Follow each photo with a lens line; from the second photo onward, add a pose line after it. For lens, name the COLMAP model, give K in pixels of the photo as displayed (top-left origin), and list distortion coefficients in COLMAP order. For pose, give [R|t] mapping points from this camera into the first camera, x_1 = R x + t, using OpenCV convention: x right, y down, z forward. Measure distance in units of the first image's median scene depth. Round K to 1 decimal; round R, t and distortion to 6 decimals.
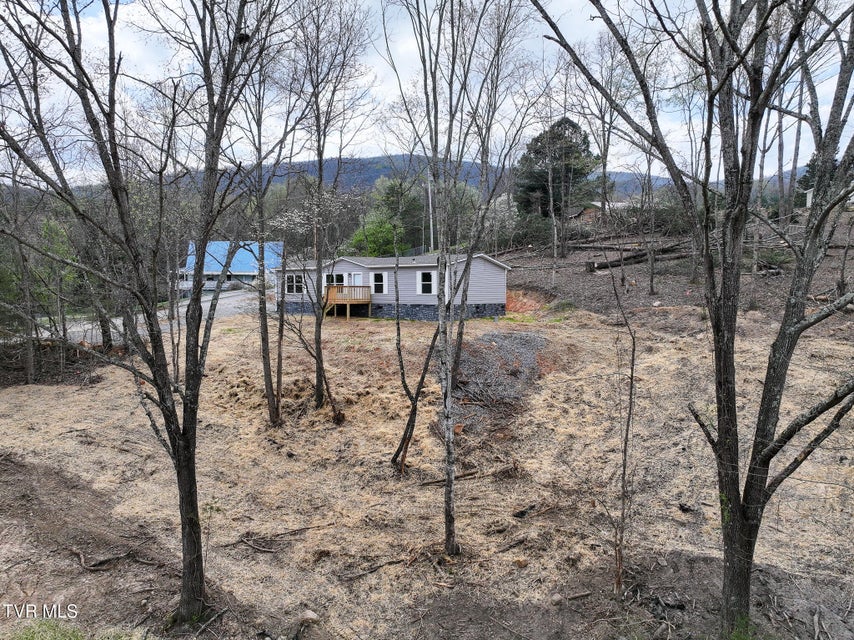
lens RADIAL K [[602.7, 0, 427.8], [0, 602.7, 322.9], [0, 0, 1]] dist [0.007356, 0.009913]
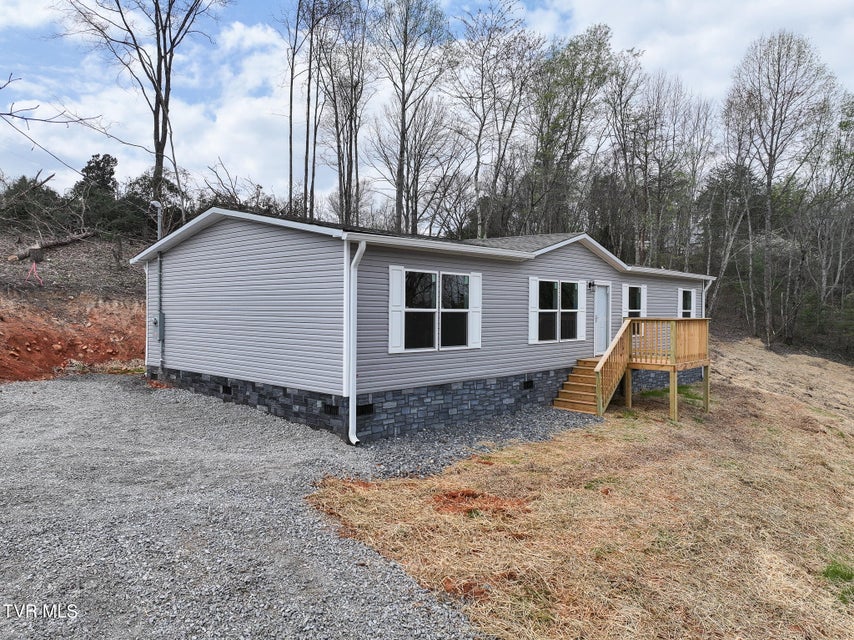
lens RADIAL K [[602.7, 0, 427.1], [0, 602.7, 321.1], [0, 0, 1]] dist [0.007356, 0.009913]
pose [[0.125559, -0.018631, 0.991911, -0.513928], [0.050625, 0.998641, 0.012349, -0.070589], [-0.990794, 0.048665, 0.126332, 1.082079]]
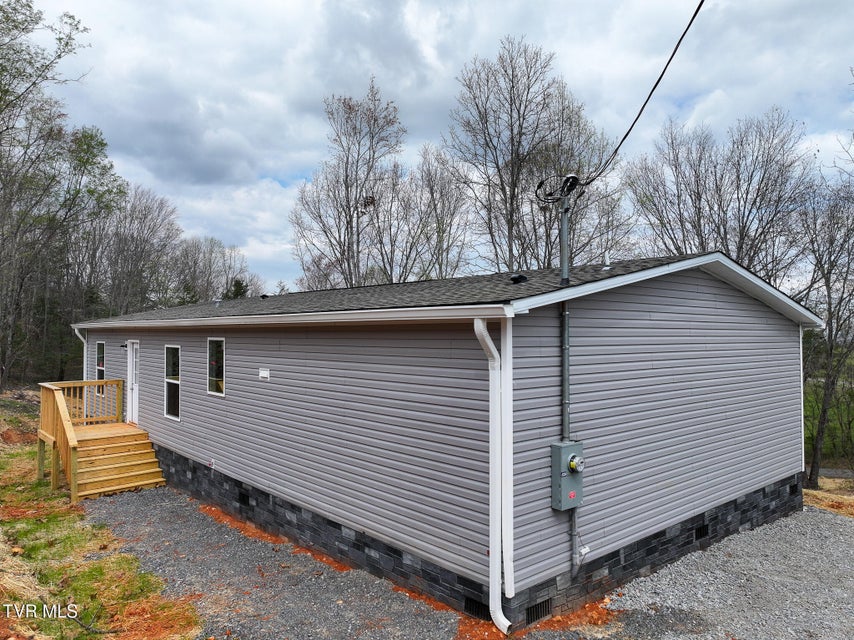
lens RADIAL K [[602.7, 0, 428.1], [0, 602.7, 319.5], [0, 0, 1]] dist [0.007356, 0.009913]
pose [[-0.975193, 0.002490, 0.221341, -0.191064], [0.009789, 0.999444, 0.031887, -0.113876], [-0.221138, 0.033263, -0.974675, 1.425572]]
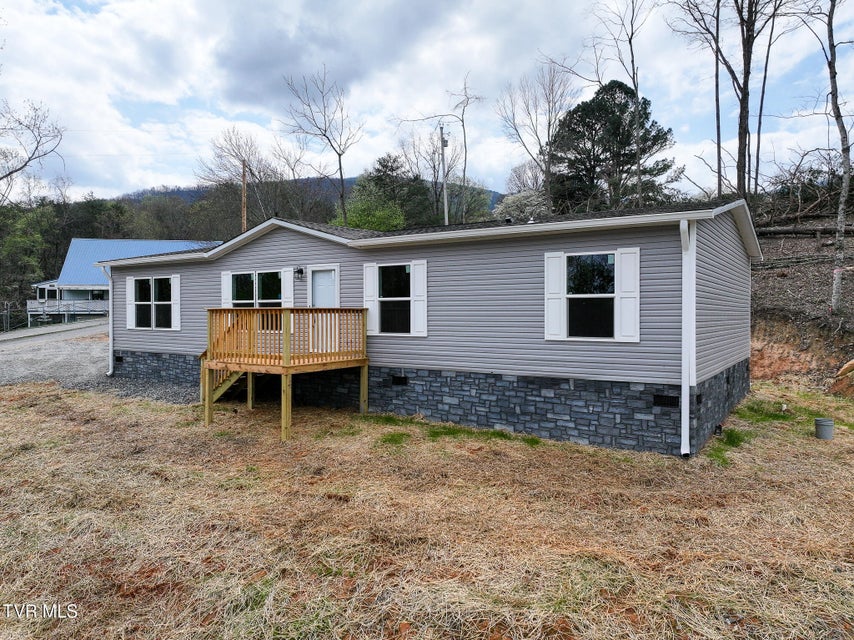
lens RADIAL K [[602.7, 0, 431.2], [0, 602.7, 318.4], [0, 0, 1]] dist [0.007356, 0.009913]
pose [[0.999020, -0.001918, 0.044225, -0.076081], [0.003833, 0.999056, -0.043272, -0.043144], [-0.044100, 0.043400, 0.998084, 0.697779]]
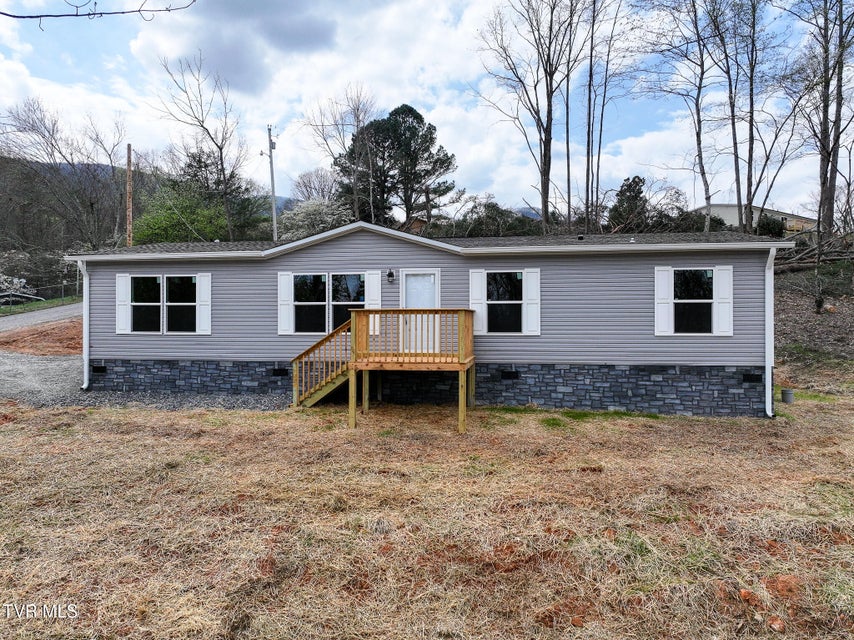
lens RADIAL K [[602.7, 0, 430.8], [0, 602.7, 315.3], [0, 0, 1]] dist [0.007356, 0.009913]
pose [[0.889941, 0.001989, 0.456070, -0.267620], [0.025649, 0.998190, -0.054404, -0.041343], [-0.455353, 0.060114, 0.888279, 0.717823]]
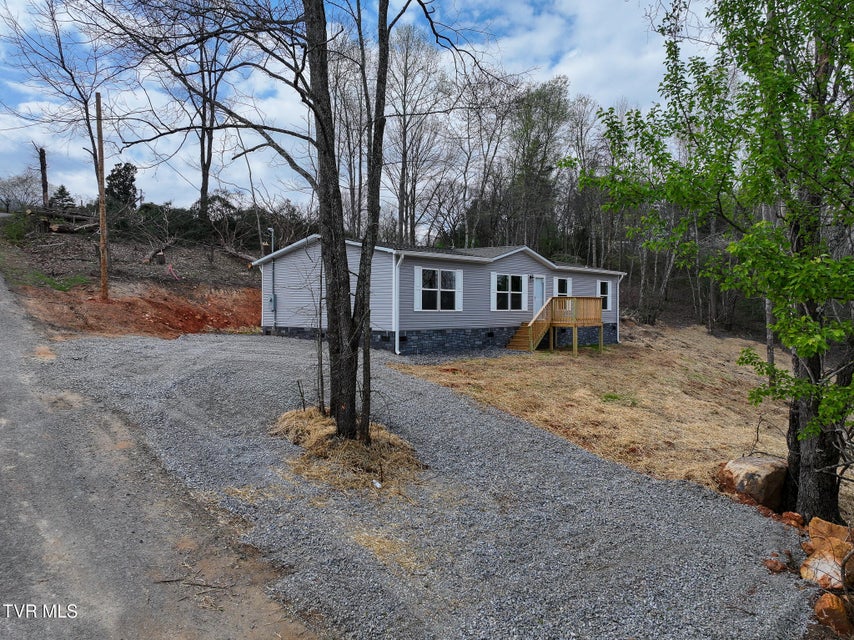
lens RADIAL K [[602.7, 0, 425.6], [0, 602.7, 319.5], [0, 0, 1]] dist [0.007356, 0.009913]
pose [[0.118194, -0.018920, 0.992810, -0.750530], [0.053582, 0.998483, 0.012650, -0.054007], [-0.991544, 0.051701, 0.119029, 1.063266]]
